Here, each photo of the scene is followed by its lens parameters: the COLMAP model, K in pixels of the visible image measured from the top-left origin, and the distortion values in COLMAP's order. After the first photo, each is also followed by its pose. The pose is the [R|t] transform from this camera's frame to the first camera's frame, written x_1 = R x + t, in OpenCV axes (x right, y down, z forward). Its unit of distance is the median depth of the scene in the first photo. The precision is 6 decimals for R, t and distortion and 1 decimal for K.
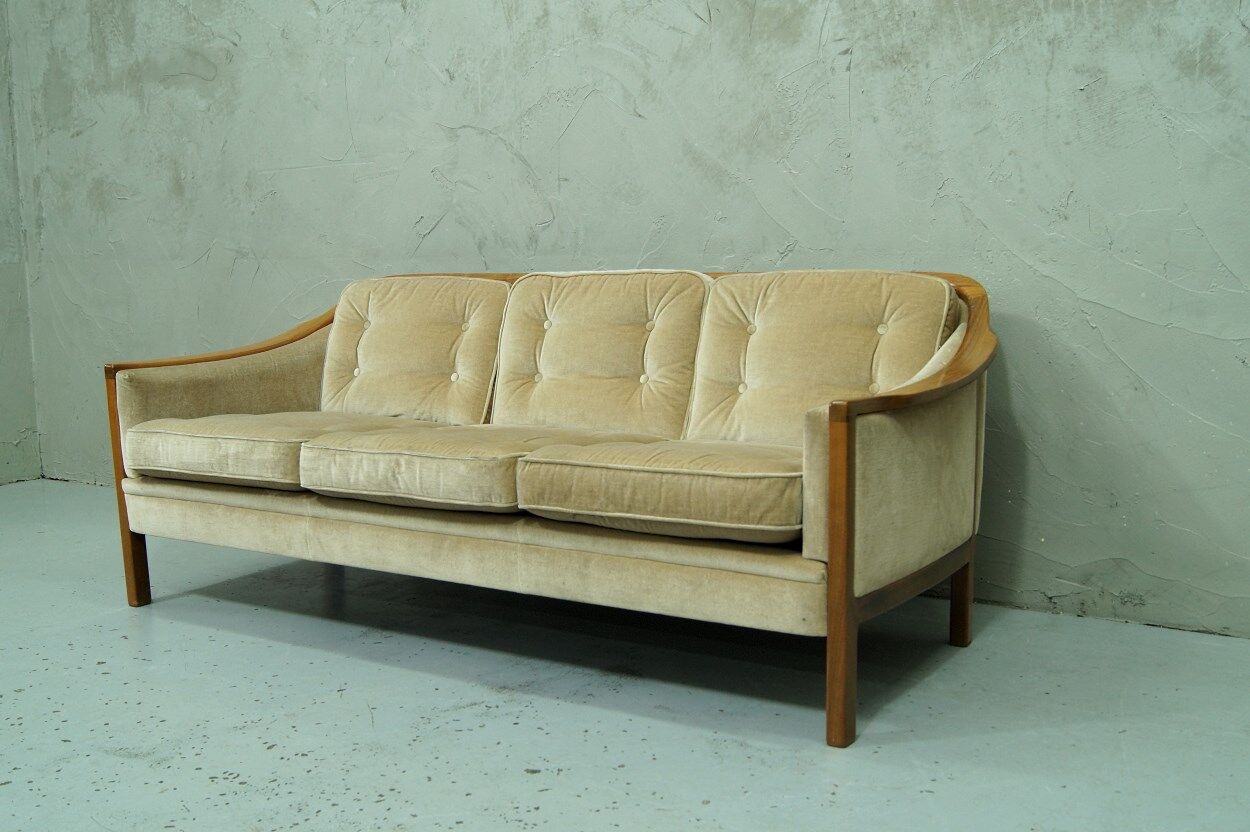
lens RADIAL K [[1419.5, 0, 614.3], [0, 1419.5, 411.2], [0, 0, 1]] dist [-0.043712, 0.000000]
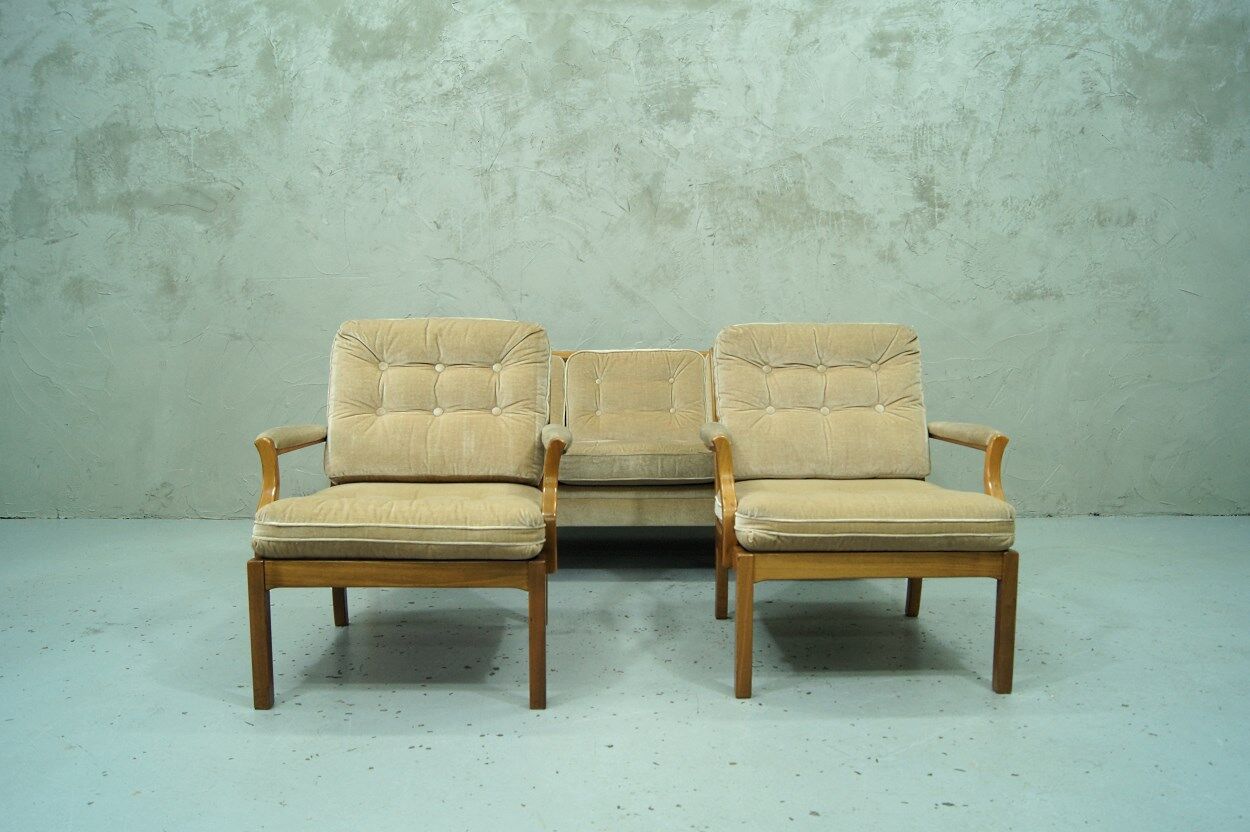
lens RADIAL K [[1016.7, 0, 629.8], [0, 1016.7, 410.4], [0, 0, 1]] dist [-0.082220, 0.021460]
pose [[0.813651, -0.025934, 0.580775, -0.631198], [0.053615, 0.998094, -0.030544, 0.013812], [-0.578876, 0.055991, 0.813491, -0.026324]]
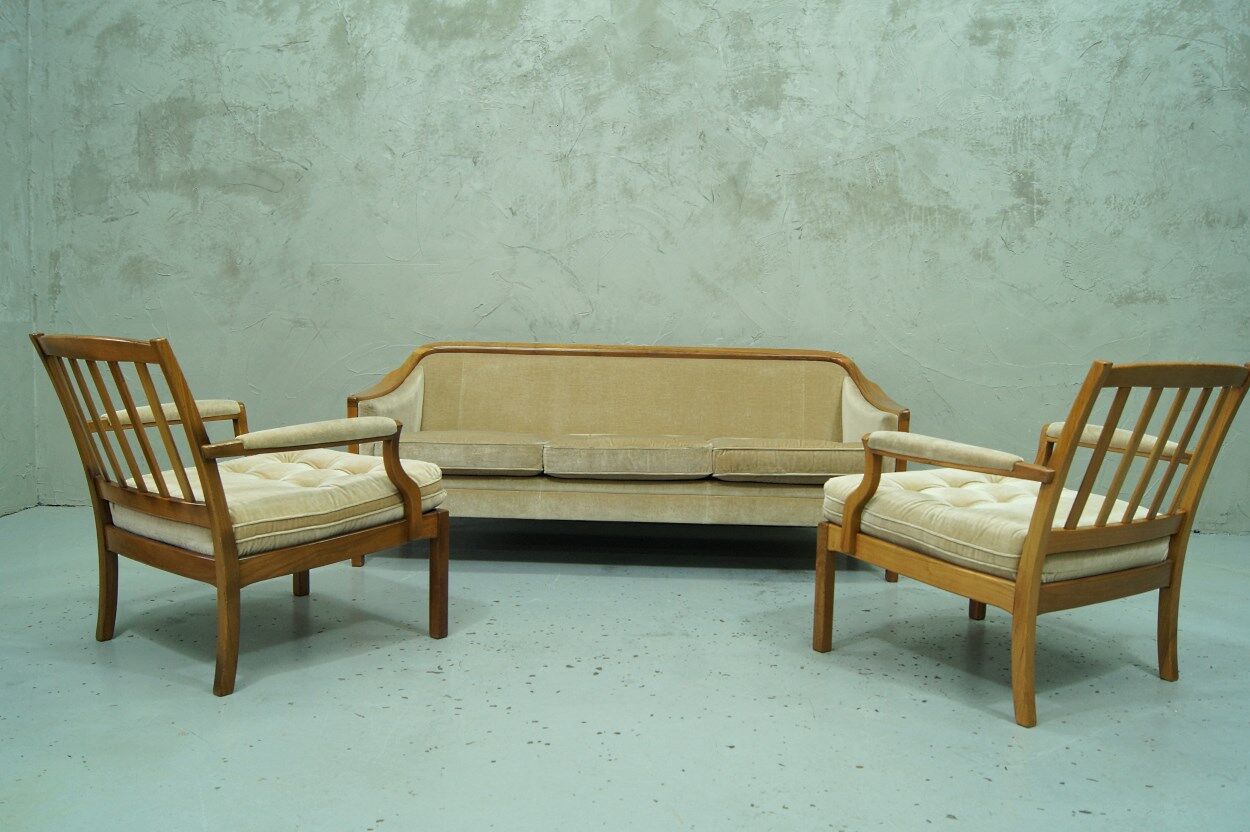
lens RADIAL K [[1091.1, 0, 629.6], [0, 1091.1, 408.9], [0, 0, 1]] dist [-0.076713, 0.021178]
pose [[0.828799, -0.003473, 0.559535, -0.696746], [0.028580, 0.998938, -0.036132, 0.018309], [-0.558816, 0.045938, 0.828019, -0.019737]]
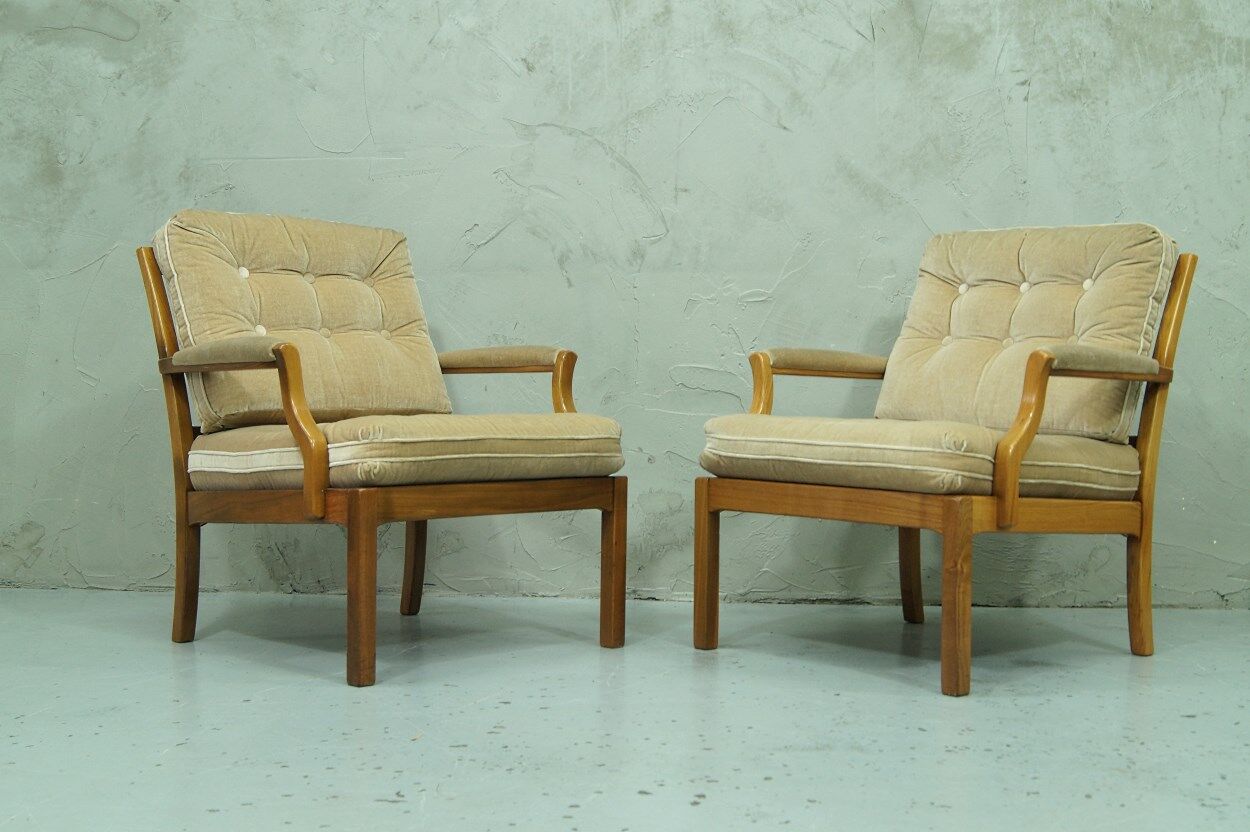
lens RADIAL K [[1730.5, 0, 625.6], [0, 1730.5, 408.8], [0, 0, 1]] dist [-0.029510, 0.000000]
pose [[0.855345, 0.021736, 0.517603, -0.647911], [0.036923, 0.994021, -0.102757, 0.091535], [-0.516741, 0.107004, 0.849428, 0.084056]]
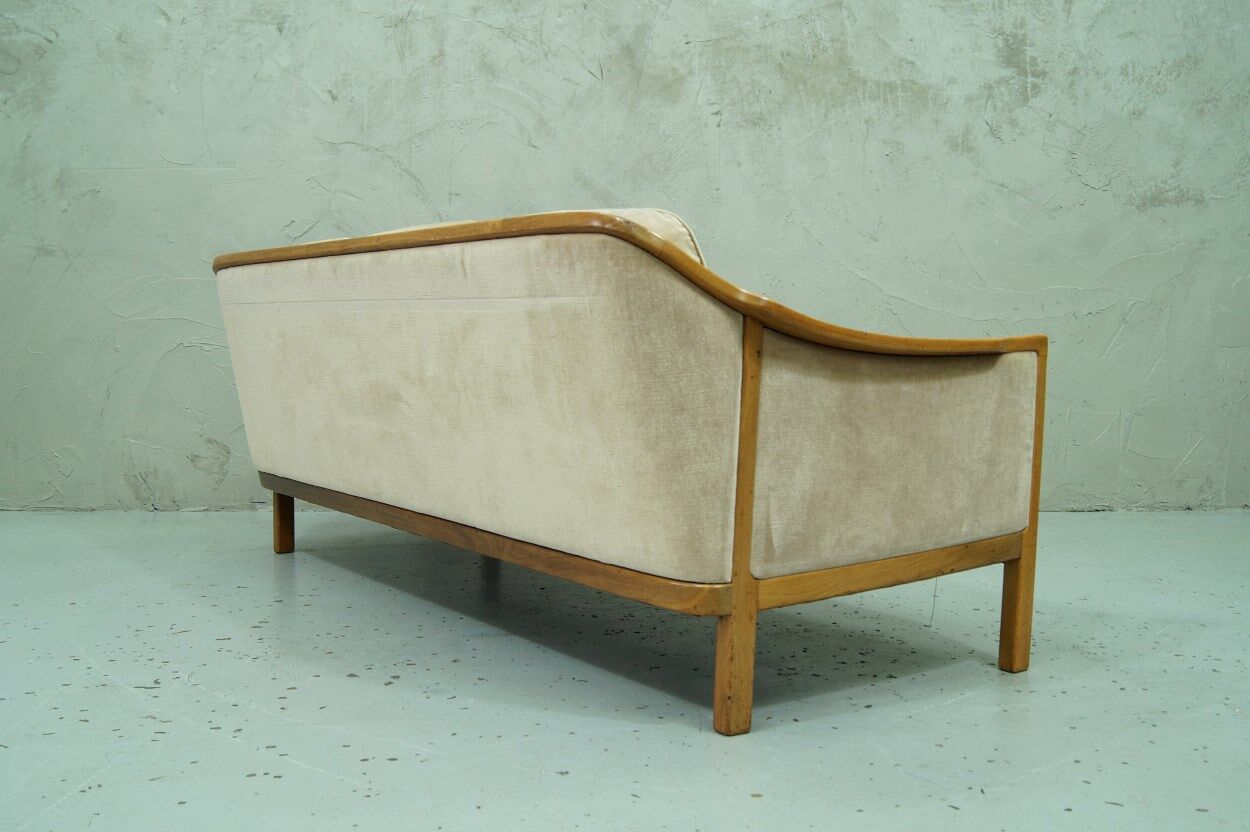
lens RADIAL K [[1313.7, 0, 633.0], [0, 1313.7, 412.2], [0, 0, 1]] dist [-0.054057, 0.000000]
pose [[0.801701, -0.011162, 0.597621, -0.574508], [0.052148, 0.997319, -0.051330, 0.081542], [-0.595446, 0.072316, 0.800134, 0.052966]]
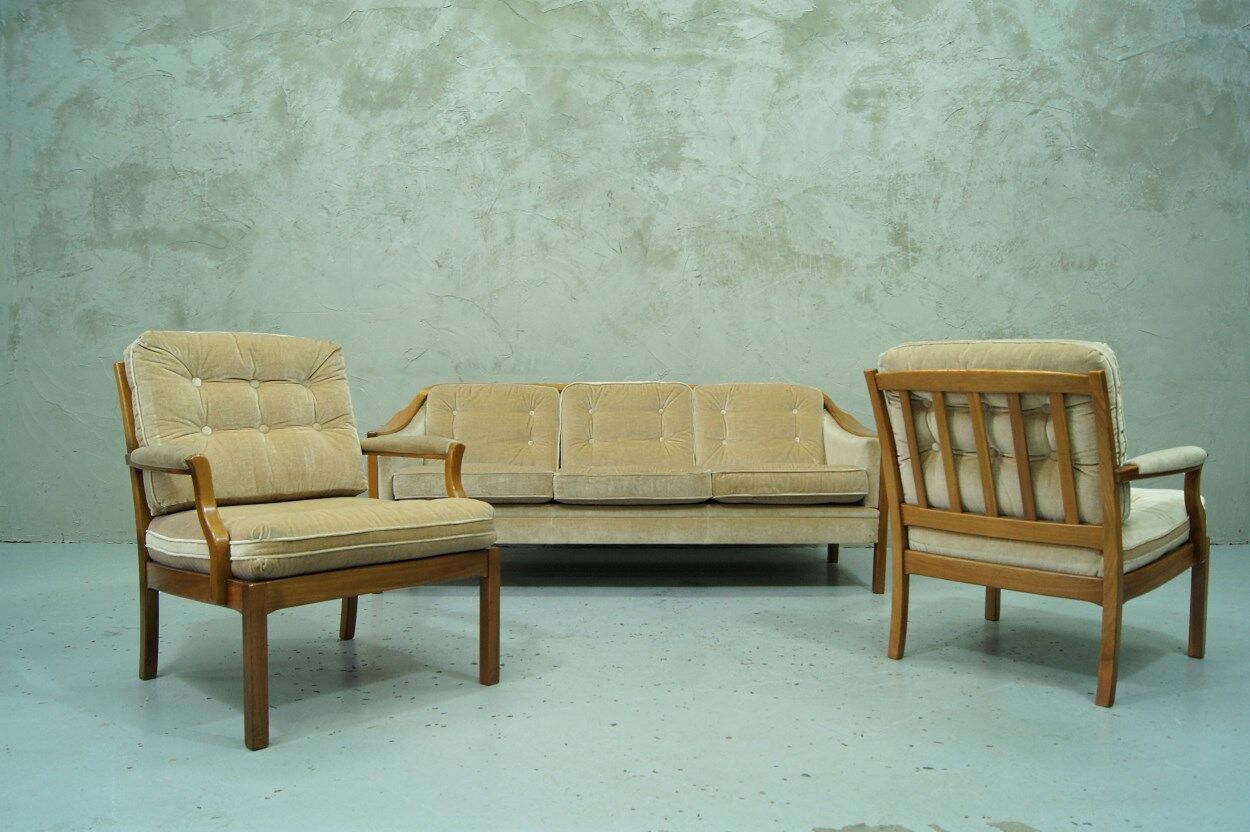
lens RADIAL K [[1016.7, 0, 627.2], [0, 1016.7, 406.5], [0, 0, 1]] dist [-0.082220, 0.021460]
pose [[0.801610, 0.016459, 0.597620, -0.677712], [0.048934, 0.994461, -0.093025, 0.050968], [-0.595841, 0.103813, 0.796364, -0.058817]]
